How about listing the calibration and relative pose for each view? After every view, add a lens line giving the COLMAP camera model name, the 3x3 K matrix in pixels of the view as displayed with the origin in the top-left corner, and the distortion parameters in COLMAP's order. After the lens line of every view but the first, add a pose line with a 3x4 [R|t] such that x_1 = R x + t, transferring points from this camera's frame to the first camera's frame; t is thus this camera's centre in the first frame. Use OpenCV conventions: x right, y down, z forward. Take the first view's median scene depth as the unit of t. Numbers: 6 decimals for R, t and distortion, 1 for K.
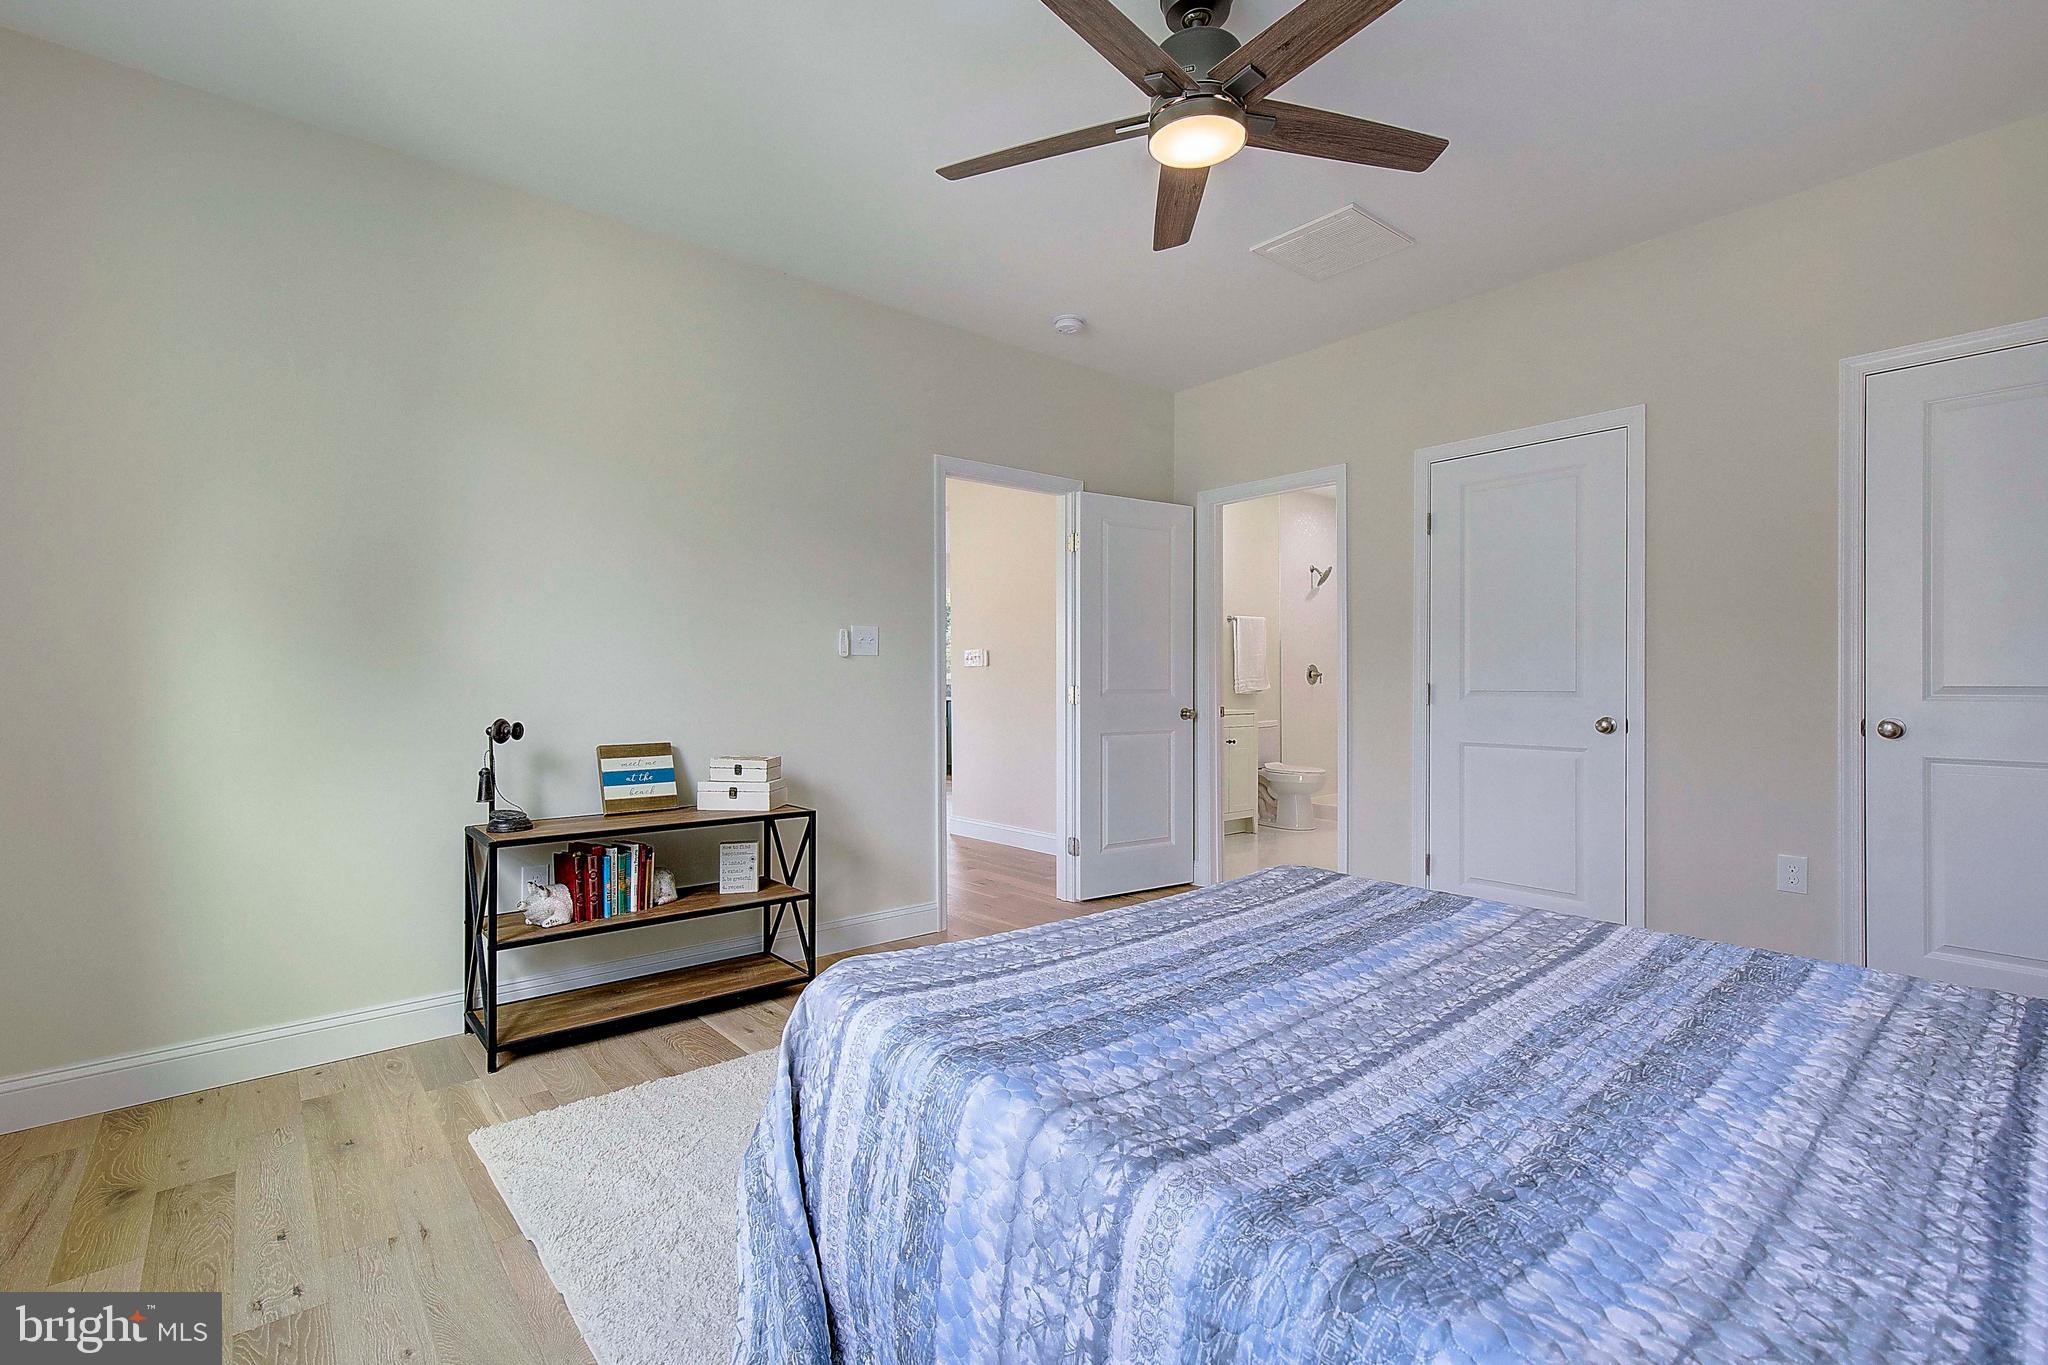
lens RADIAL K [[937.0, 0, 1039.7], [0, 937.0, 690.1], [0, 0, 1]] dist [-0.045763, 0.012663]
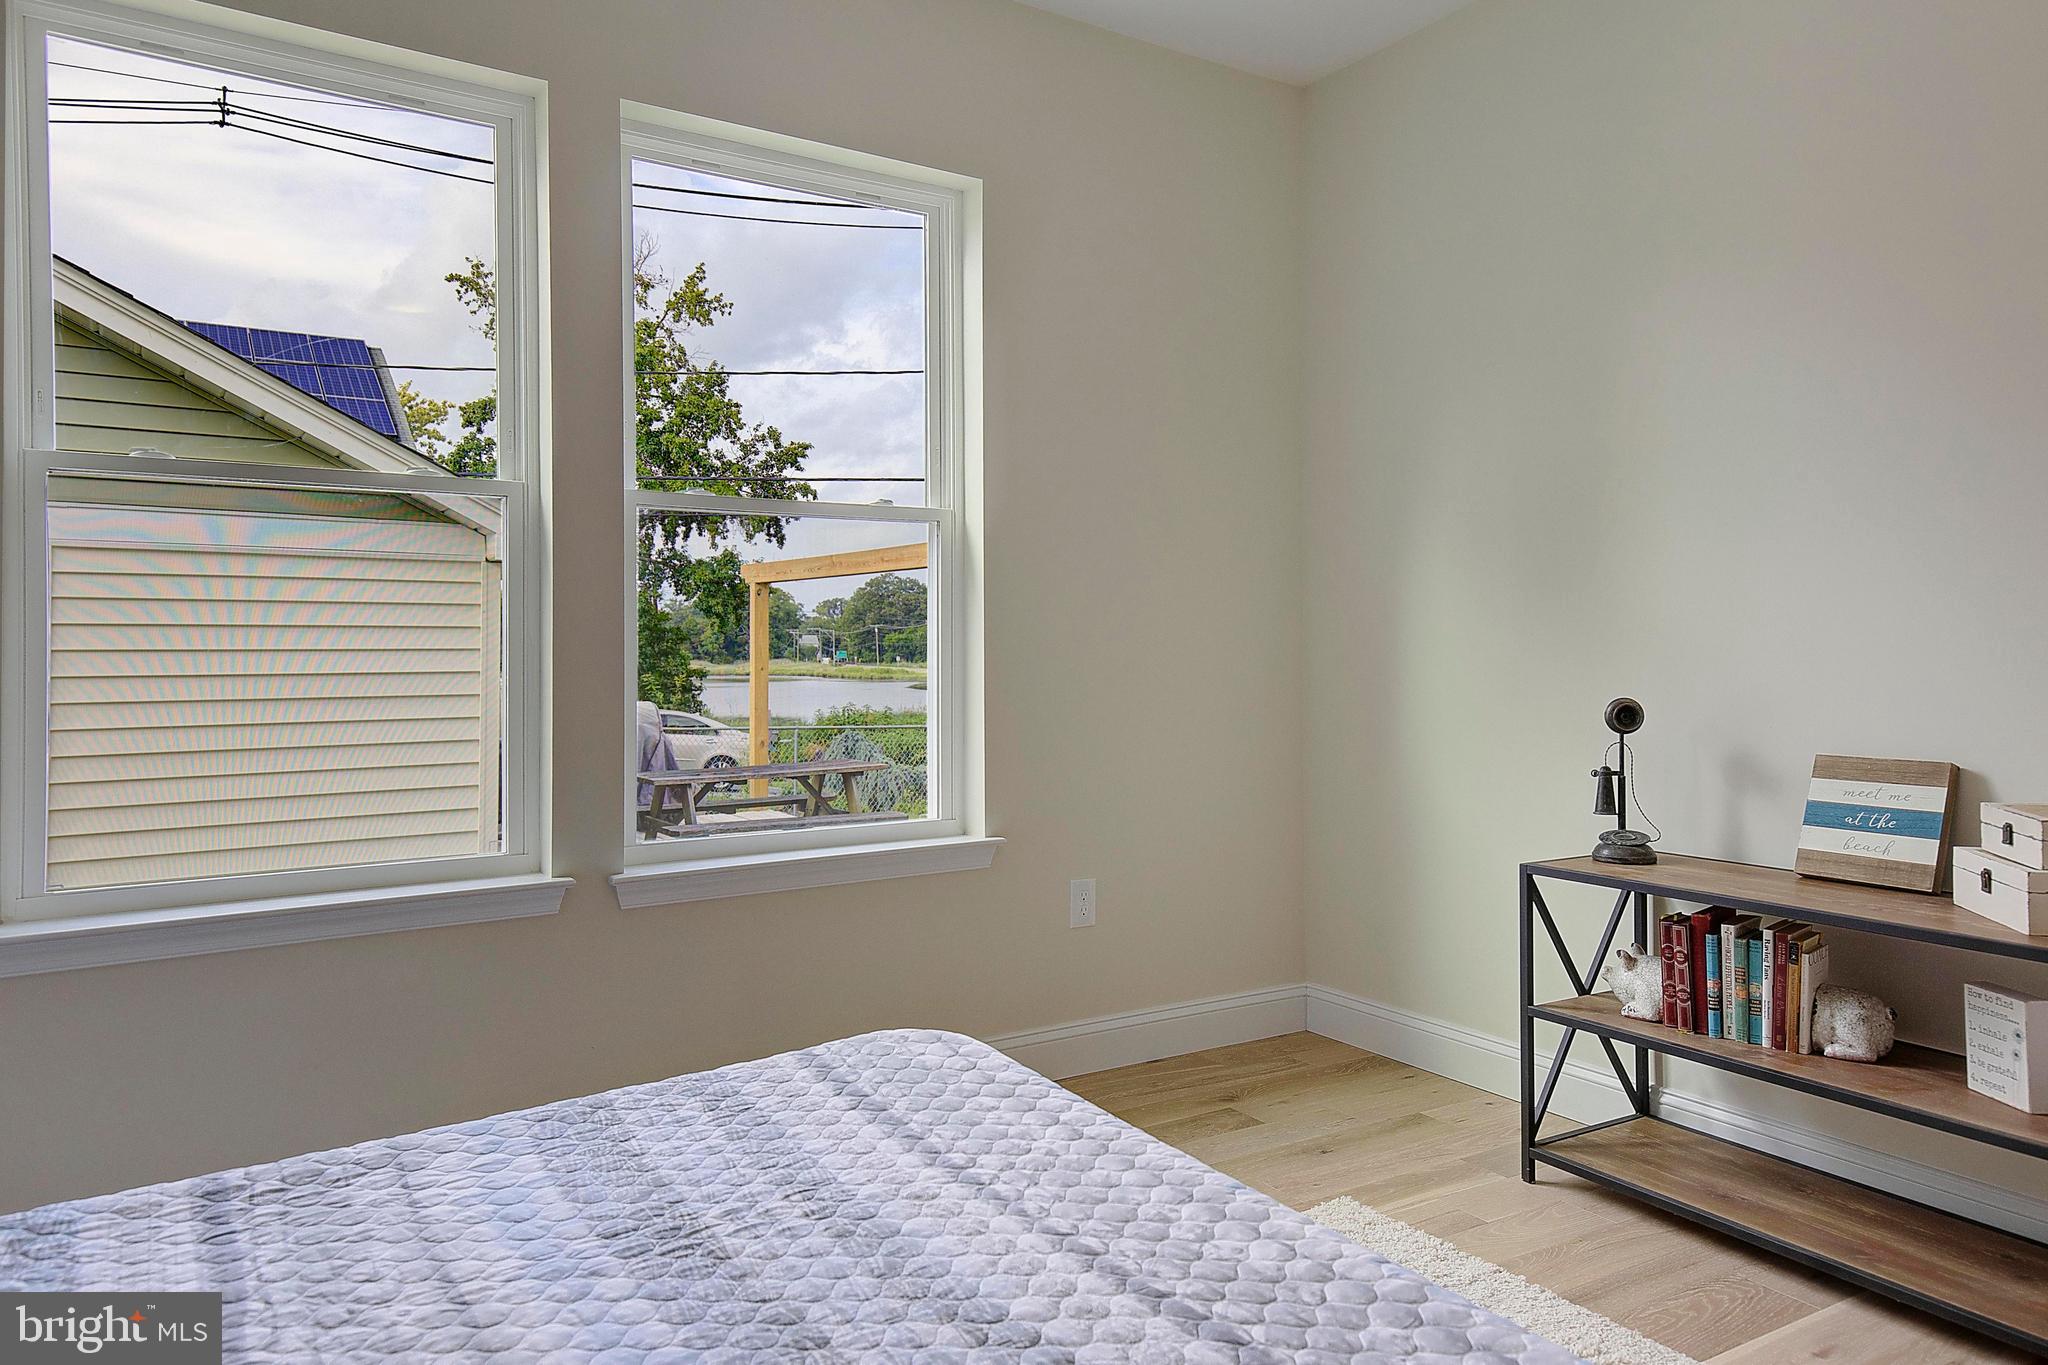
lens RADIAL K [[1359.5, 0, 1037.5], [0, 1359.5, 645.9], [0, 0, 1]] dist [0.030405, -0.001275]
pose [[-0.171247, 0.003350, -0.985222, 0.473758], [-0.001108, 0.999993, 0.003593, -0.010822], [0.985228, 0.001707, -0.171242, 0.702359]]
